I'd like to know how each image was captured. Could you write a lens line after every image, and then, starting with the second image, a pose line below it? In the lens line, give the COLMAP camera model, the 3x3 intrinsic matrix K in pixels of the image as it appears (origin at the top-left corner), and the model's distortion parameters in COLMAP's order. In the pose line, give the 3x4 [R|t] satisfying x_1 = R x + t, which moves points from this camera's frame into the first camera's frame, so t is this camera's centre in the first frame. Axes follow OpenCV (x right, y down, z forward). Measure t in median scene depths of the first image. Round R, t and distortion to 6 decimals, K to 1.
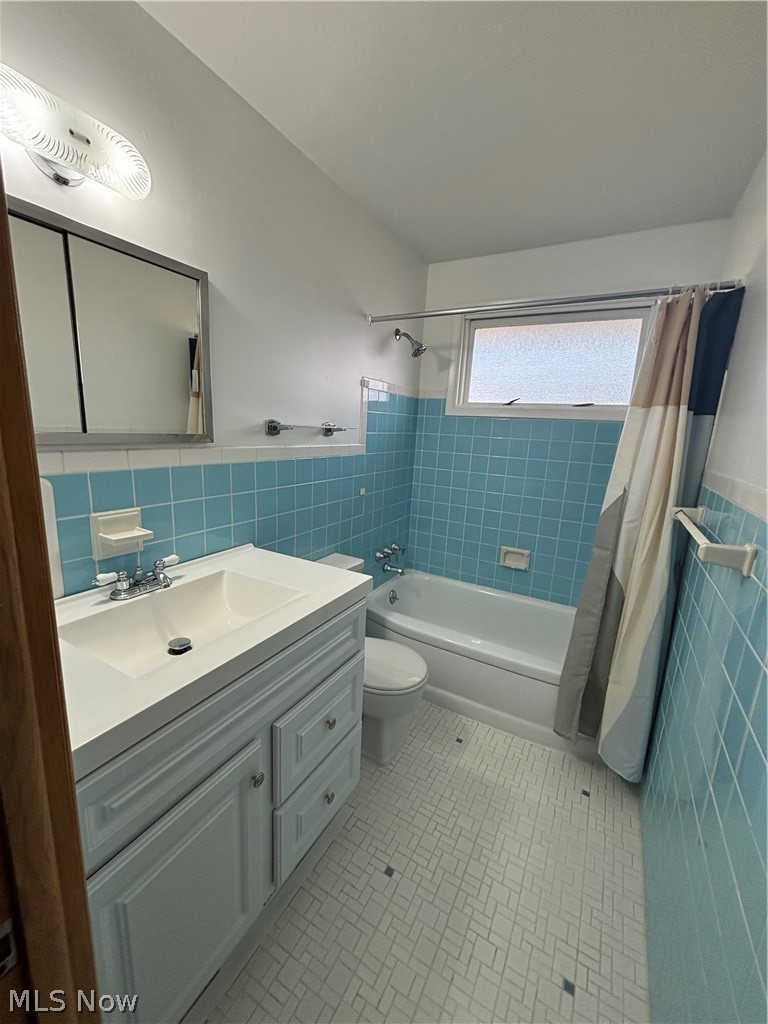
lens RADIAL K [[410.9, 0, 384.0], [0, 410.9, 512.0], [0, 0, 1]] dist [0.001891, 0.000006]
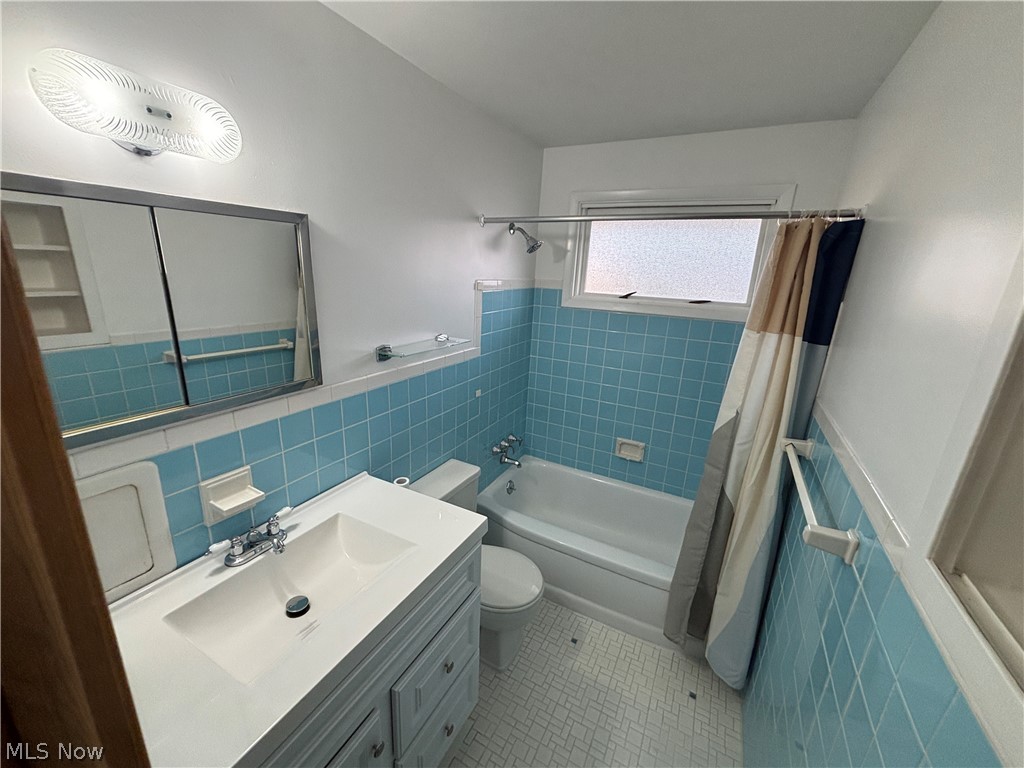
lens RADIAL K [[410.9, 0, 511.3], [0, 410.9, 385.6], [0, 0, 1]] dist [0.001891, 0.000006]
pose [[0.999741, -0.011674, 0.019560, 0.012347], [0.010176, 0.997131, 0.075005, -0.200289], [-0.020379, -0.074787, 0.996991, 0.012186]]
